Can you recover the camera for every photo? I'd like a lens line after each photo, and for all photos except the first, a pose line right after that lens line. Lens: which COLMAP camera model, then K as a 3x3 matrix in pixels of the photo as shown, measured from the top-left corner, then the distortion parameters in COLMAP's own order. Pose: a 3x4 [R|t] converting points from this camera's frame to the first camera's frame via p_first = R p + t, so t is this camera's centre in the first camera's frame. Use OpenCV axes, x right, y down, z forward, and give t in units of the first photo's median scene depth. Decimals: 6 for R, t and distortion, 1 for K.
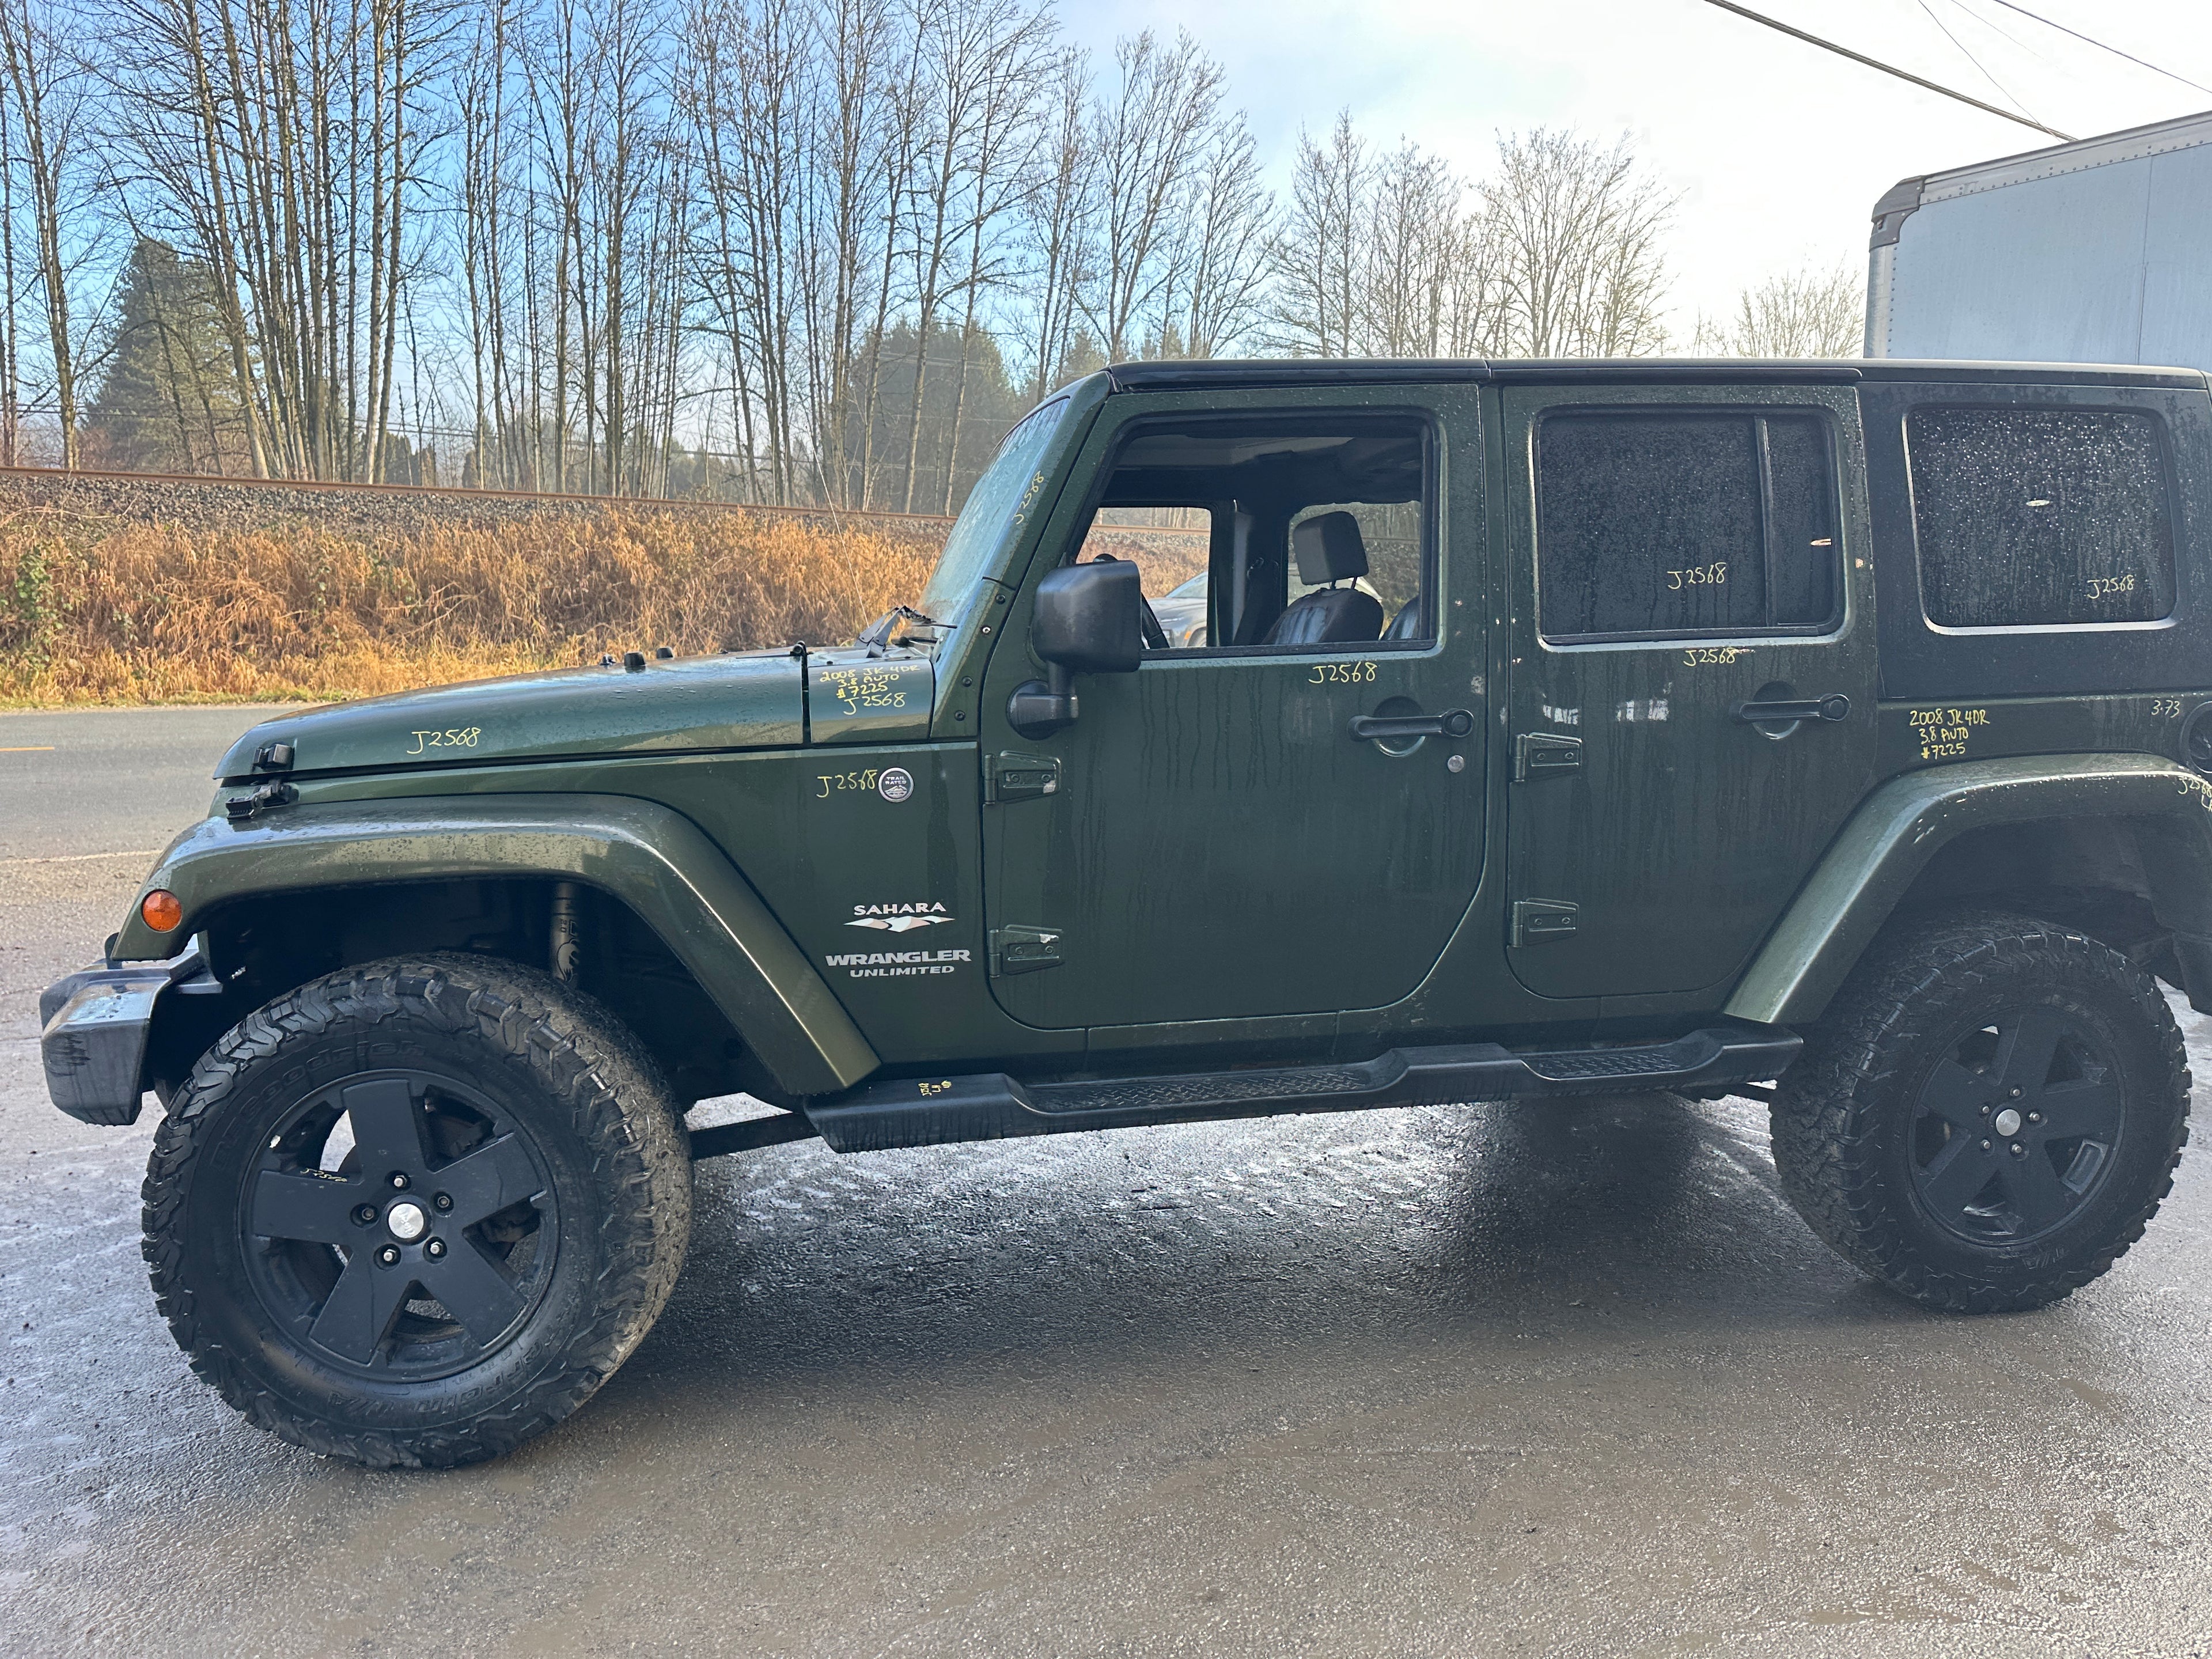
lens RADIAL K [[1554.7, 0, 1109.3], [0, 1554.7, 808.7], [0, 0, 1]] dist [0.054042, -0.065748]
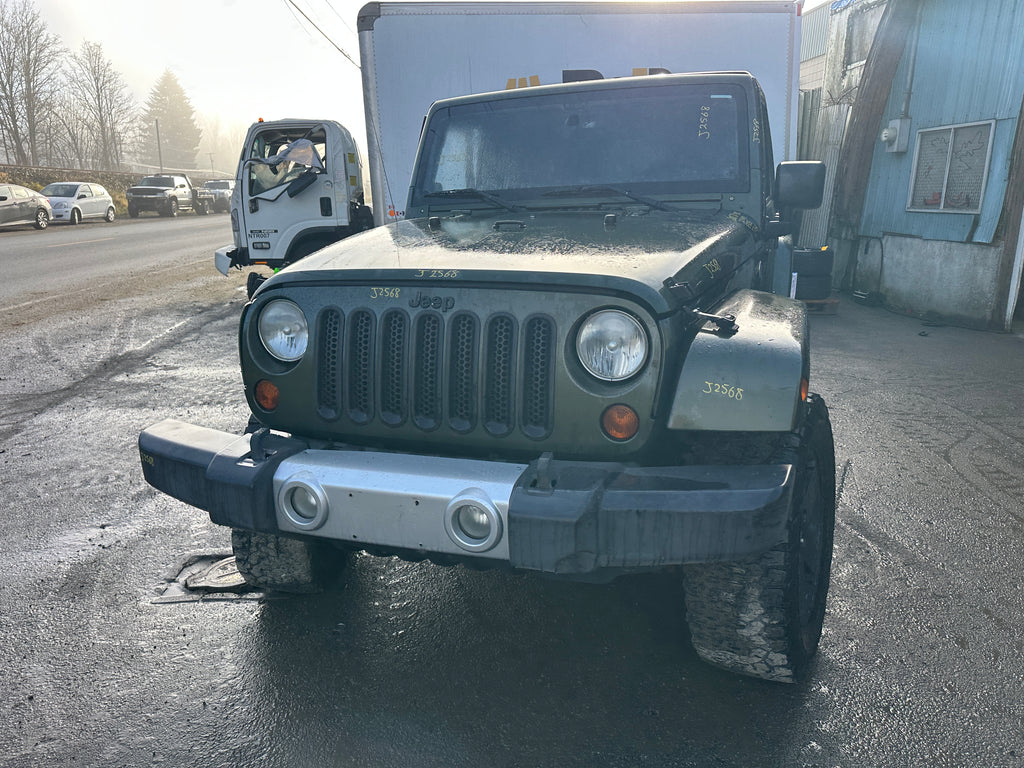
lens RADIAL K [[740.7, 0, 504.7], [0, 740.7, 355.1], [0, 0, 1]] dist [-0.000989, 0.000781]
pose [[0.530150, -0.200129, 0.823948, -0.149786], [0.128127, 0.979496, 0.155470, -0.013078], [-0.838168, 0.023147, 0.544921, 0.095198]]
